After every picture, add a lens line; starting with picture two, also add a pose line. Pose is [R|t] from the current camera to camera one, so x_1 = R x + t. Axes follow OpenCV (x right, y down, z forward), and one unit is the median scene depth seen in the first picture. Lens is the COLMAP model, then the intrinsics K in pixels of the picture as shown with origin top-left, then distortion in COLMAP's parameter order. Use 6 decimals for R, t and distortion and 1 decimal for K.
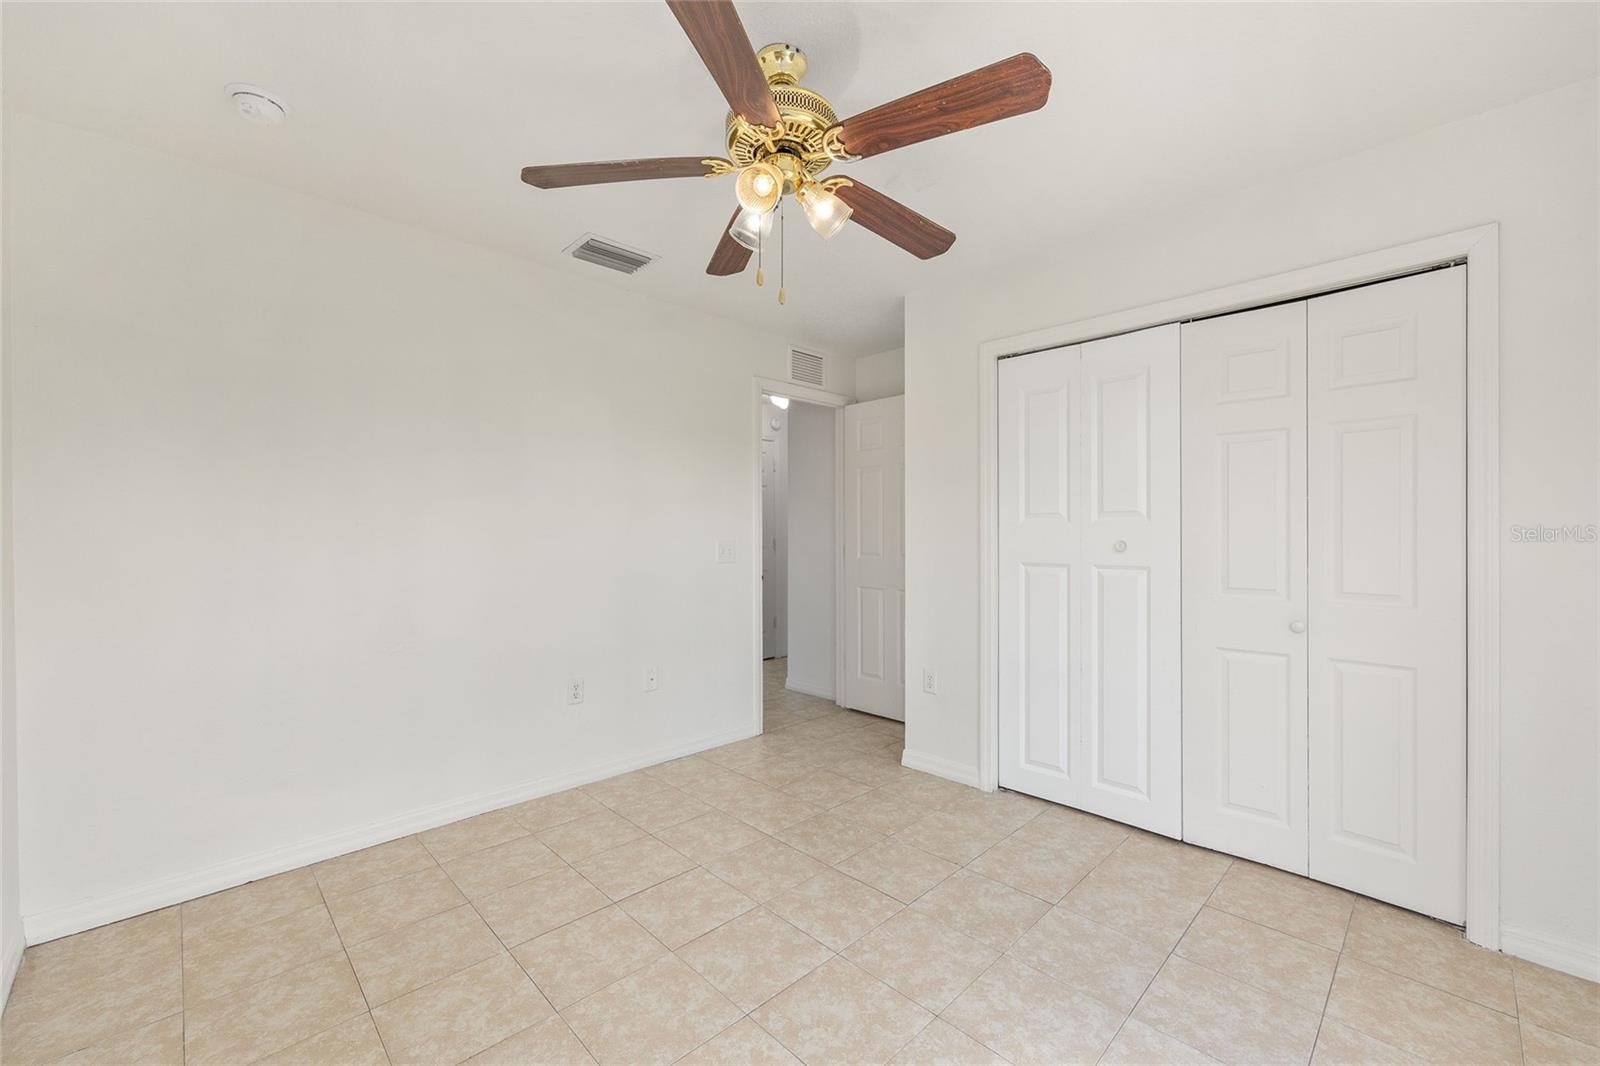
lens RADIAL K [[644.0, 0, 803.0], [0, 644.0, 533.2], [0, 0, 1]] dist [-0.000107, 0.000167]
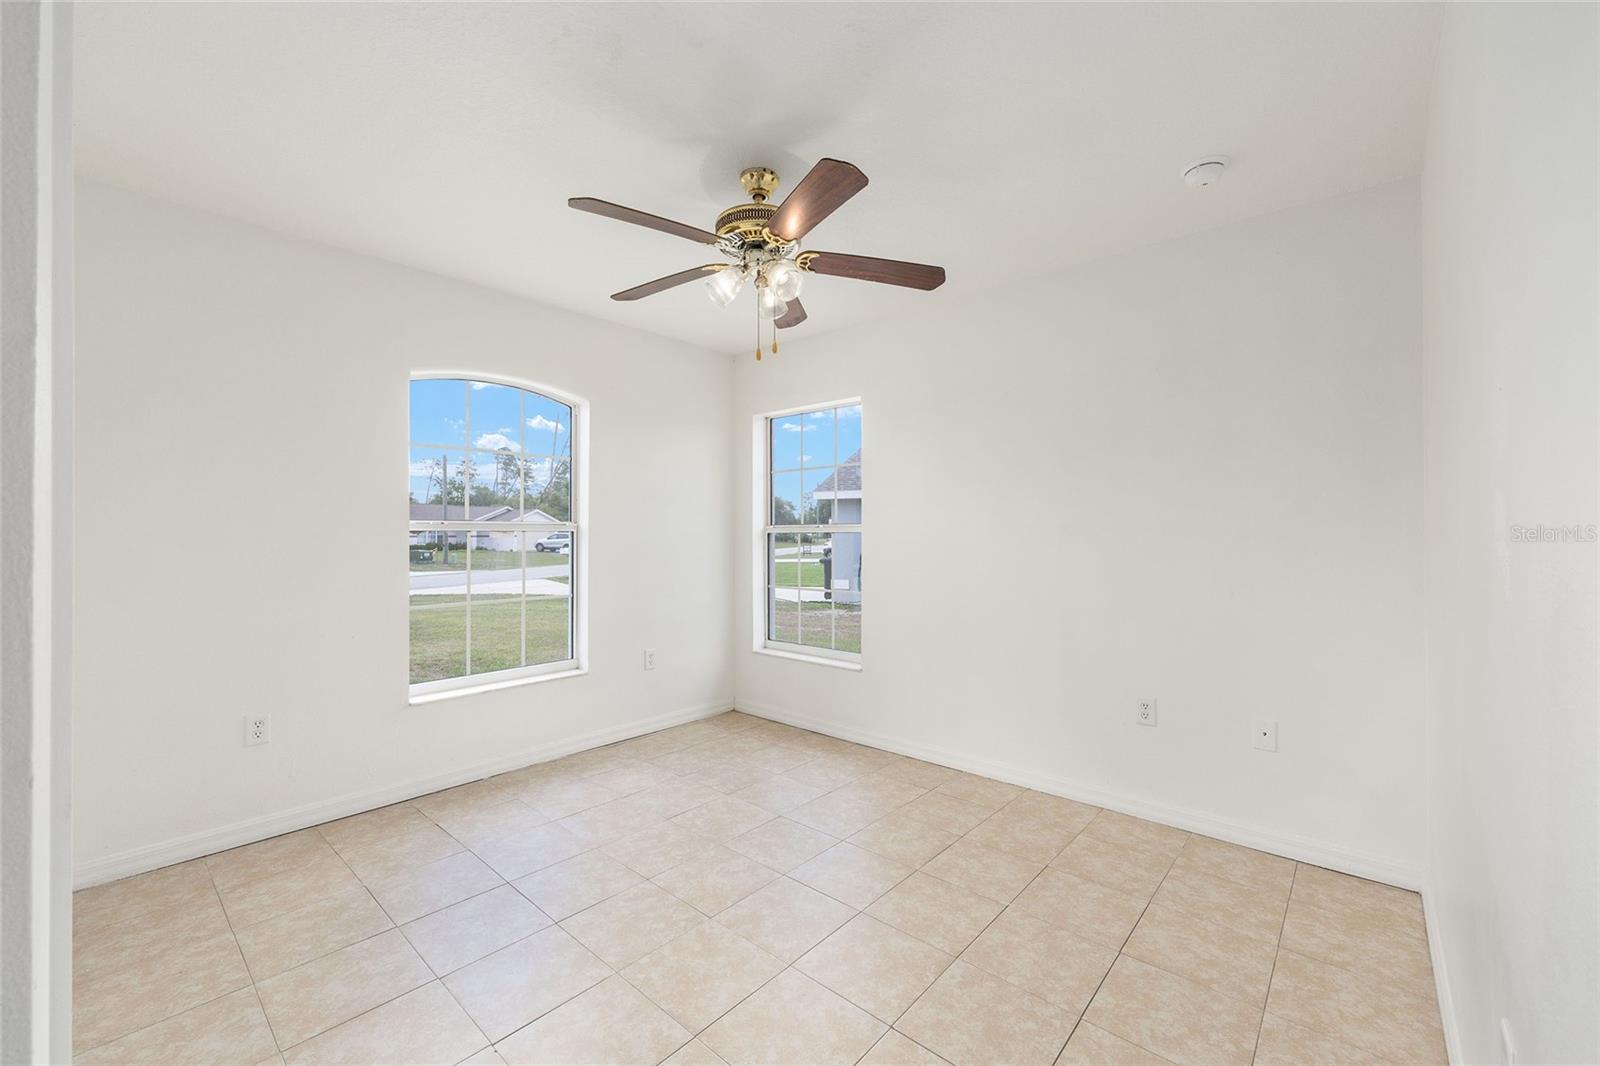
lens RADIAL K [[644.0, 0, 803.0], [0, 644.0, 533.2], [0, 0, 1]] dist [-0.000107, 0.000167]
pose [[-0.997714, 0.001057, -0.067565, -0.028332], [0.001297, 0.999993, -0.003509, 0.002241], [0.067560, -0.003588, -0.997709, 2.063161]]
